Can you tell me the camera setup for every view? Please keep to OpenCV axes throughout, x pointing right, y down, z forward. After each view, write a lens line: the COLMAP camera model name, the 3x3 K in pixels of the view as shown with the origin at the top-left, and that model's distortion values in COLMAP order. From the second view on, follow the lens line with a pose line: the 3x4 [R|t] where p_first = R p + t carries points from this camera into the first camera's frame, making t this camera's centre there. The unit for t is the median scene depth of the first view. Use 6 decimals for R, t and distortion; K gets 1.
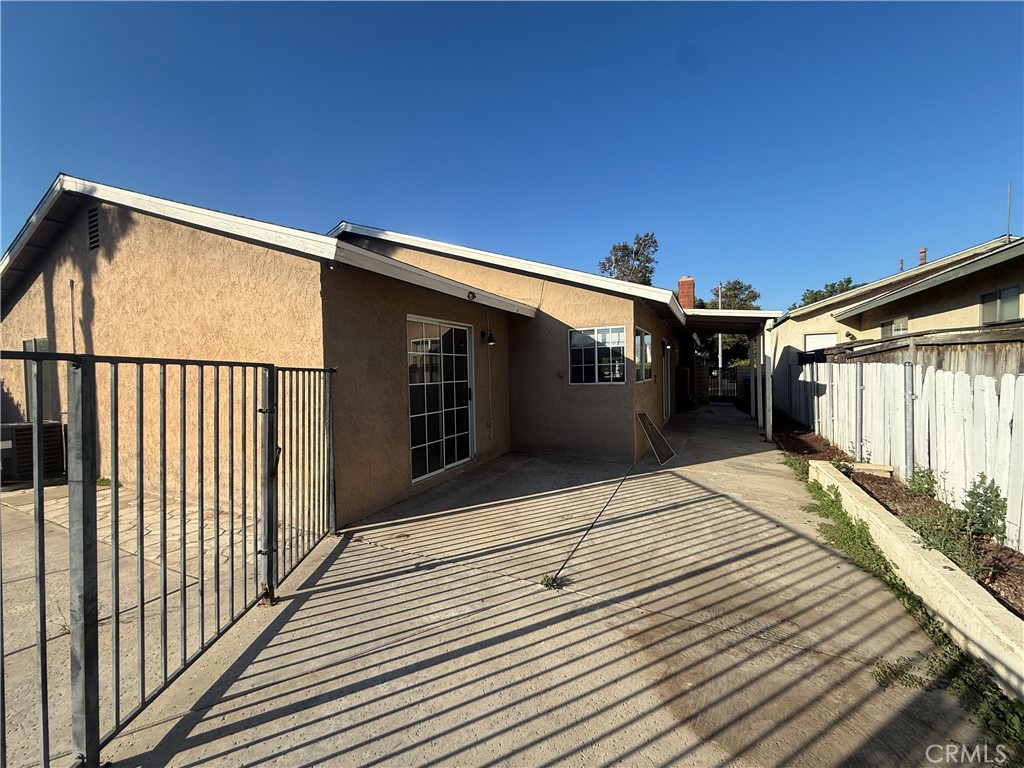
lens RADIAL K [[409.4, 0, 509.2], [0, 409.4, 383.2], [0, 0, 1]] dist [-0.000783, 0.000258]
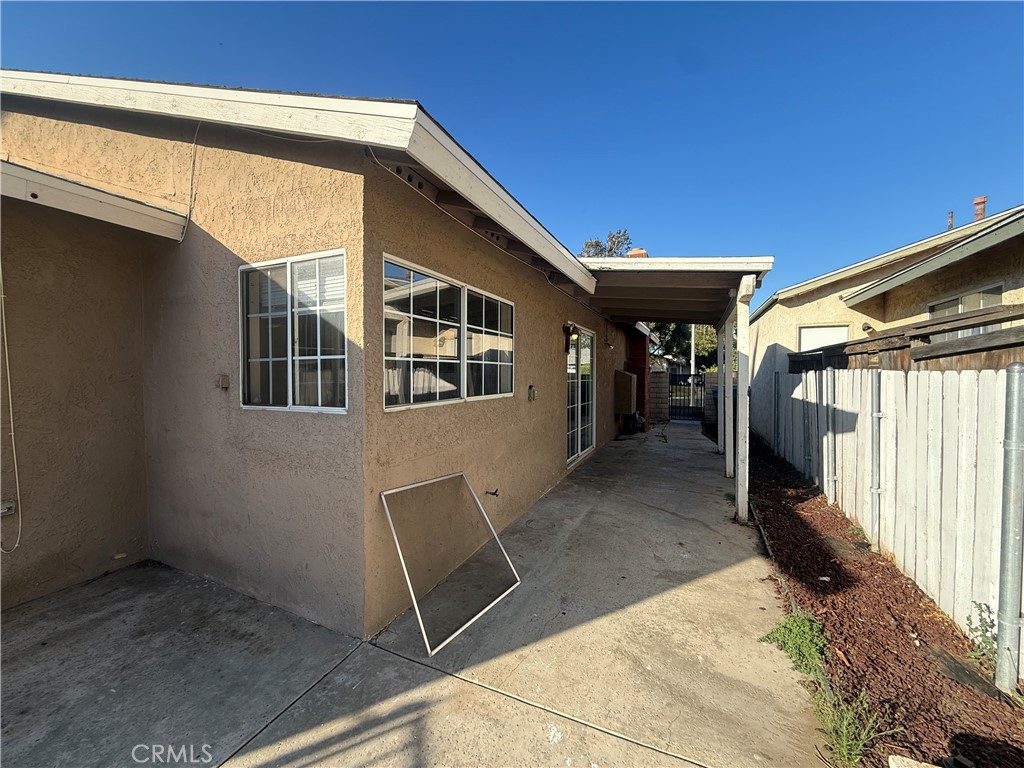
lens RADIAL K [[407.8, 0, 512.0], [0, 407.8, 384.0], [0, 0, 1]] dist [0.001080, 0.000211]
pose [[0.998892, 0.020518, 0.042346, 0.328517], [-0.020347, 0.999783, -0.004455, -0.020378], [-0.042428, 0.003589, 0.999093, 0.511800]]
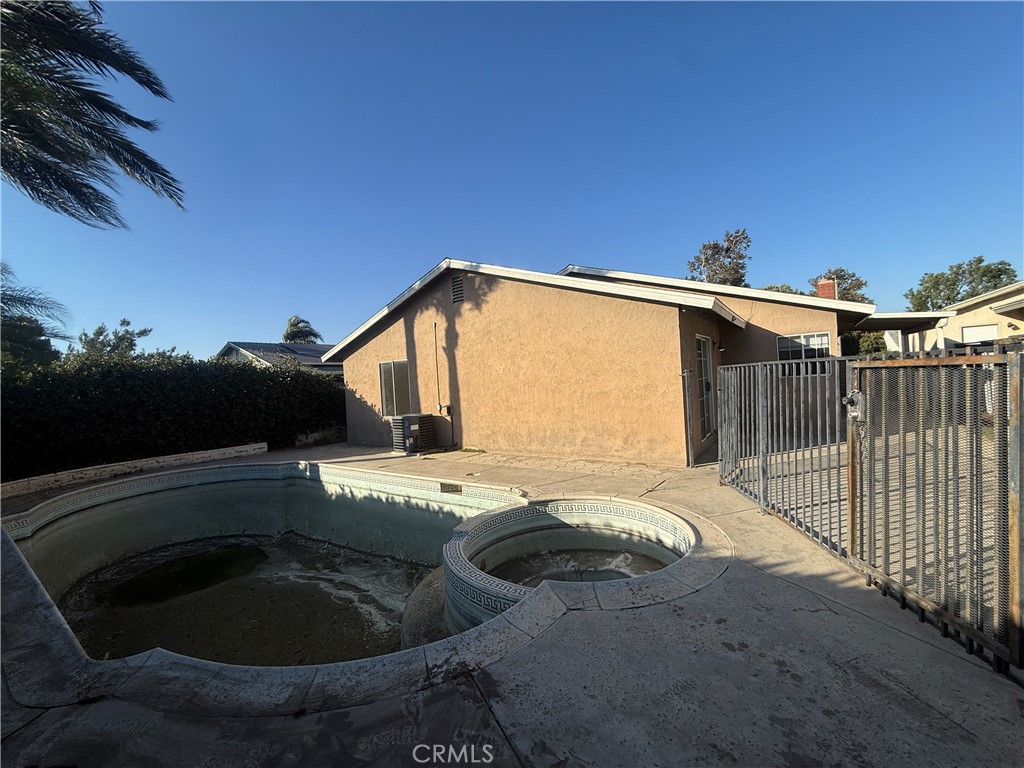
lens RADIAL K [[407.8, 0, 512.0], [0, 407.8, 384.0], [0, 0, 1]] dist [0.001080, 0.000211]
pose [[0.986970, -0.035374, -0.156968, -0.426165], [0.033591, 0.999338, -0.014001, 0.011249], [0.157359, 0.008546, 0.987504, -0.380130]]
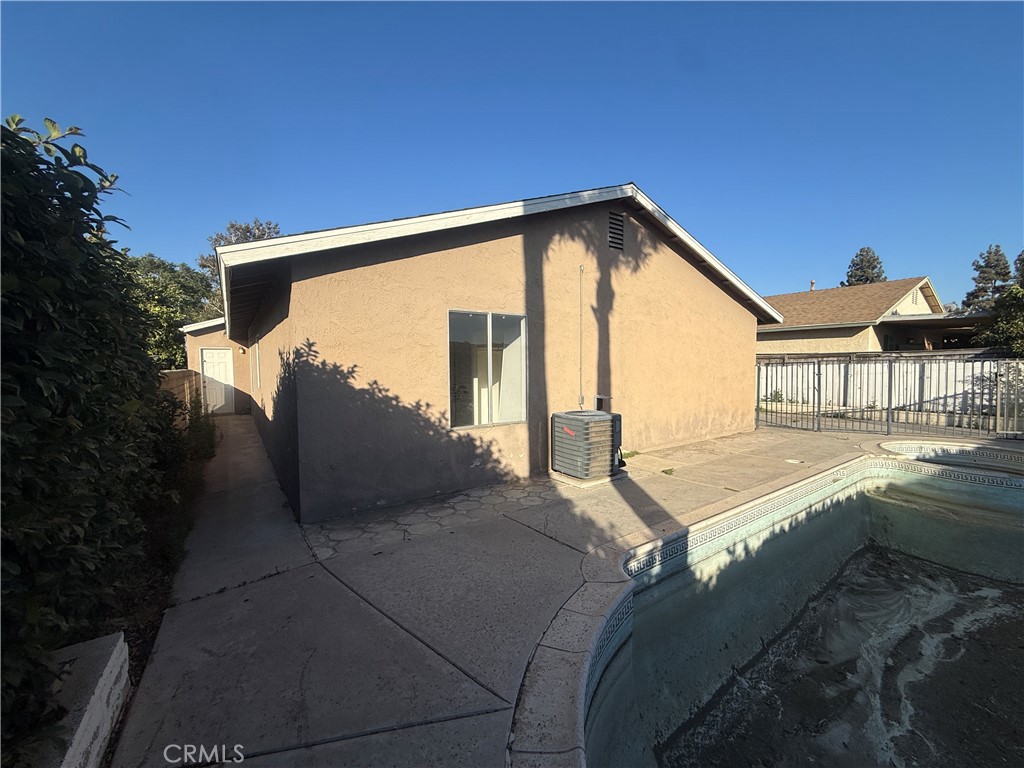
lens RADIAL K [[409.4, 0, 509.2], [0, 409.4, 383.2], [0, 0, 1]] dist [-0.000783, 0.000258]
pose [[0.488343, -0.024399, 0.872310, -1.583220], [0.023381, 0.999616, 0.014870, 0.010469], [-0.872338, 0.013134, 0.488726, 0.528250]]
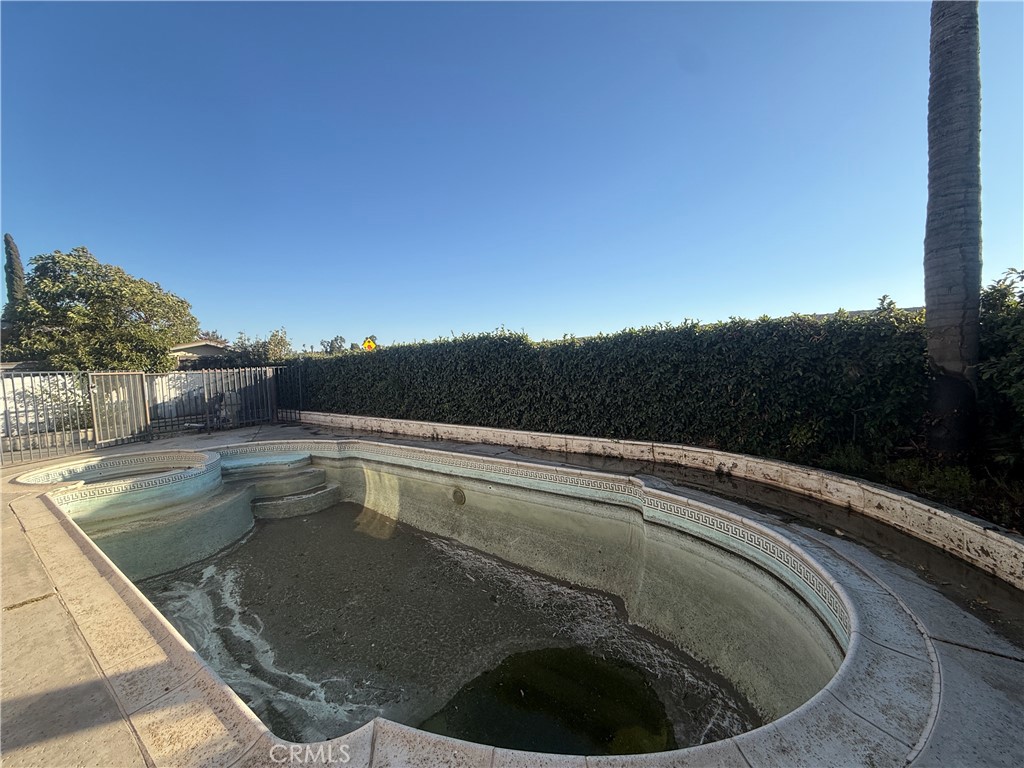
lens RADIAL K [[409.4, 0, 509.2], [0, 409.4, 383.2], [0, 0, 1]] dist [-0.000783, 0.000258]
pose [[-0.984931, 0.043949, 0.167272, -1.333567], [0.056660, 0.995795, 0.071991, 0.009607], [-0.163405, 0.080384, -0.983279, 0.786521]]
